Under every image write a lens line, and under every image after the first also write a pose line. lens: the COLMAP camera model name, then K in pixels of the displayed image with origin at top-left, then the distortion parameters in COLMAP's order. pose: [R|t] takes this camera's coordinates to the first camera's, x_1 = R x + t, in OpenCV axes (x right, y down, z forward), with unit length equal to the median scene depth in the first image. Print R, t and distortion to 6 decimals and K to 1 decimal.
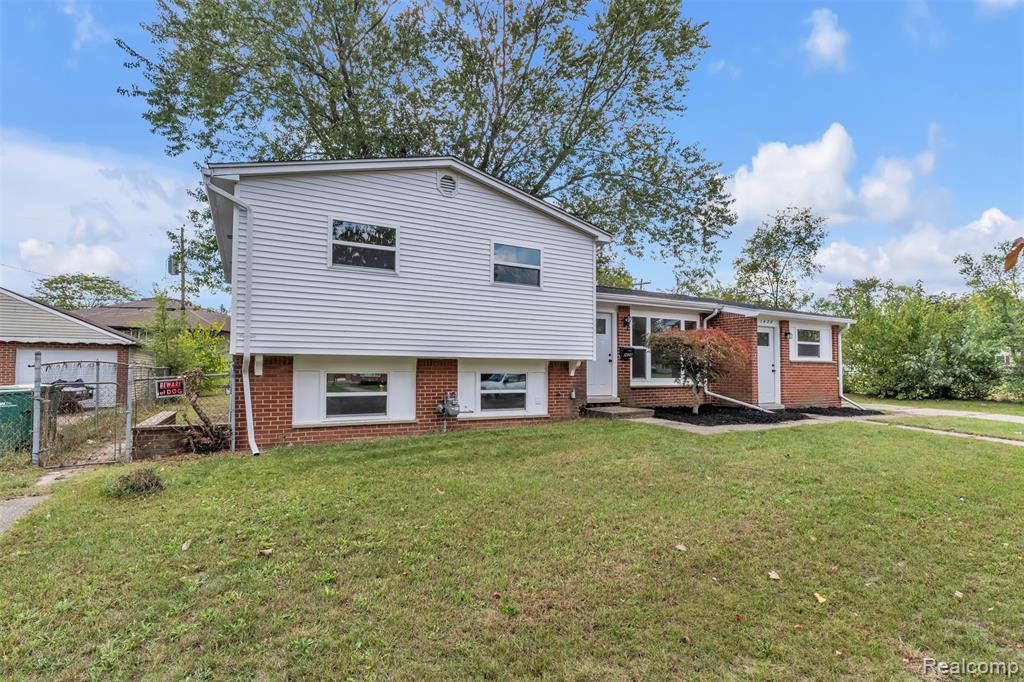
lens RADIAL K [[509.8, 0, 512.8], [0, 509.8, 354.1], [0, 0, 1]] dist [0.003292, 0.000242]
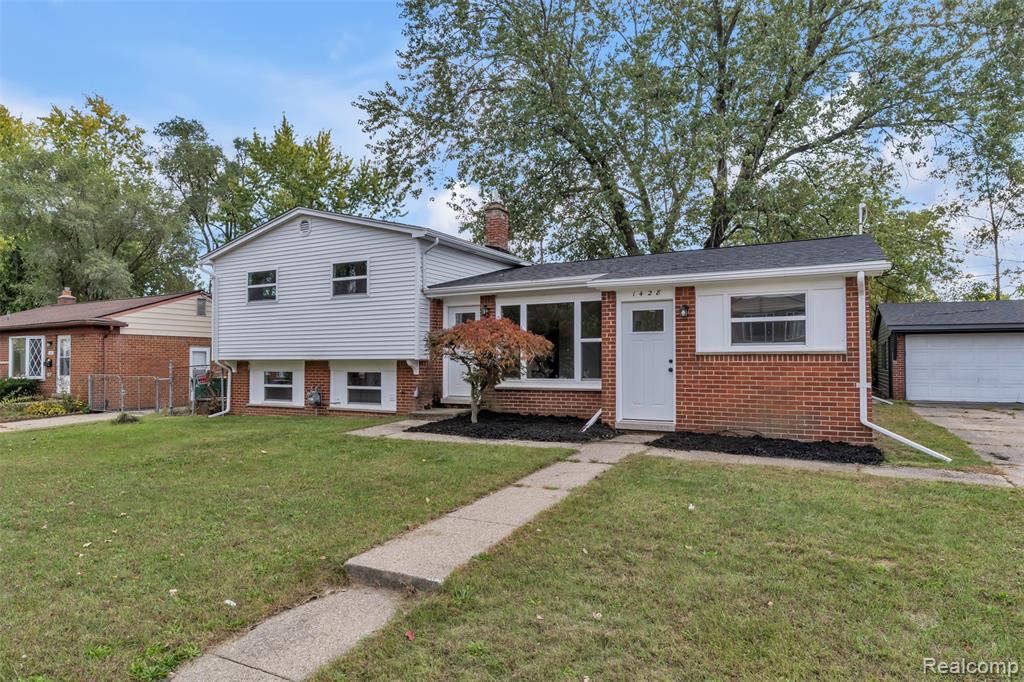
lens RADIAL K [[605.5, 0, 515.6], [0, 605.5, 347.7], [0, 0, 1]] dist [0.003405, -0.000478]
pose [[0.528832, -0.026406, -0.848316, 1.075470], [0.034330, 0.999363, -0.009707, 0.006788], [0.848032, -0.023990, 0.529402, 0.463596]]
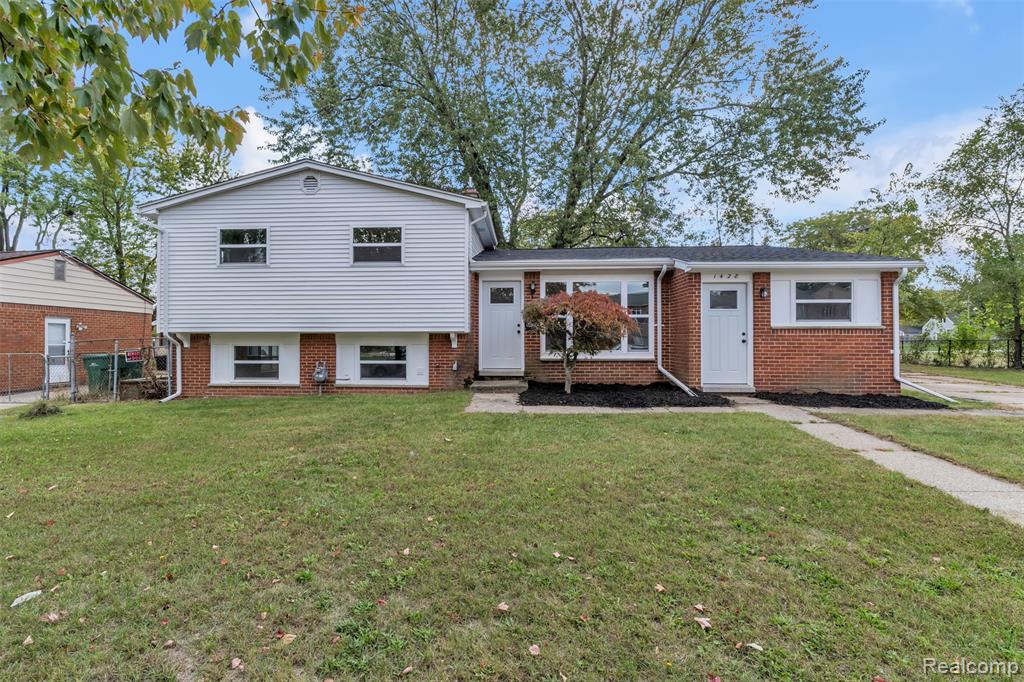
lens RADIAL K [[475.3, 0, 512.0], [0, 475.3, 341.0], [0, 0, 1]] dist [-0.005138, -0.000441]
pose [[0.842489, -0.005350, -0.538687, 0.620173], [0.023851, 0.999341, 0.027377, 0.005615], [0.538186, -0.035913, 0.842061, 0.239631]]
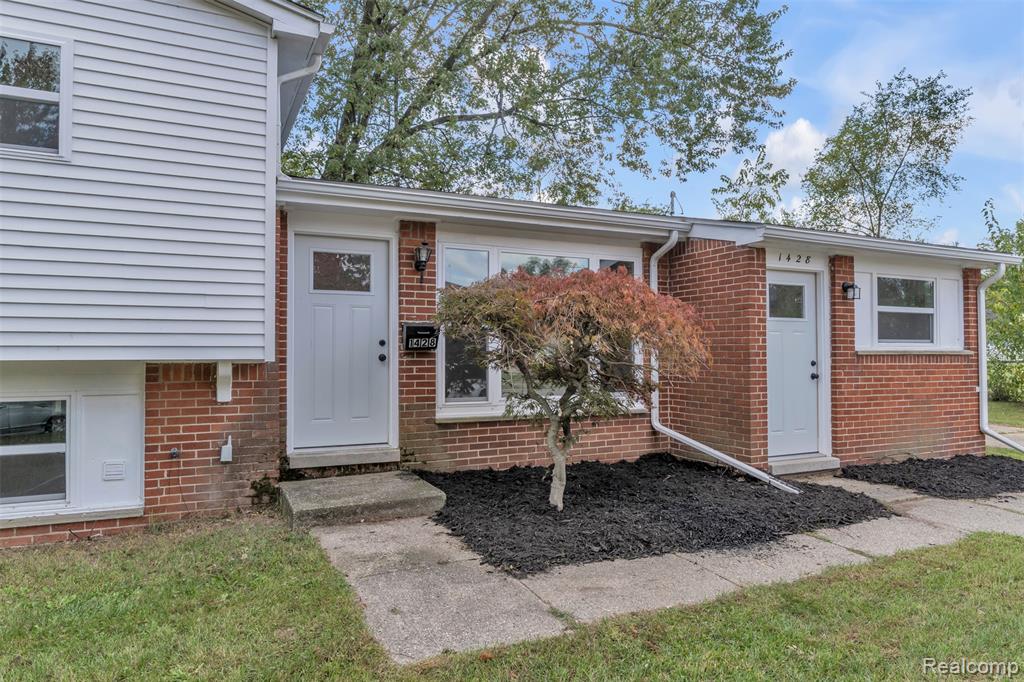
lens RADIAL K [[634.2, 0, 523.2], [0, 634.2, 343.9], [0, 0, 1]] dist [-0.006793, -0.000116]
pose [[0.997146, -0.007935, -0.075079, 0.322377], [0.009266, 0.999806, 0.017399, -0.005348], [0.074927, -0.018045, 0.997026, 0.479175]]
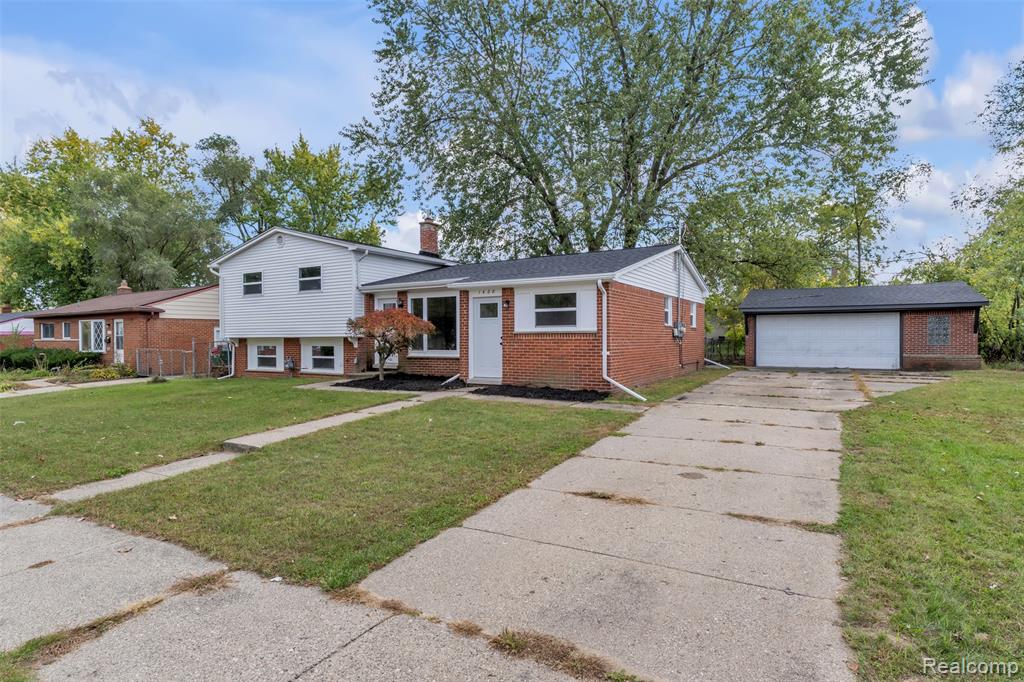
lens RADIAL K [[545.0, 0, 512.0], [0, 545.0, 341.0], [0, 0, 1]] dist [-0.000864, 0.000433]
pose [[0.498247, -0.001805, -0.867033, 1.426313], [0.039002, 0.999032, 0.020334, 0.008996], [0.866158, -0.043947, 0.497835, 0.541895]]
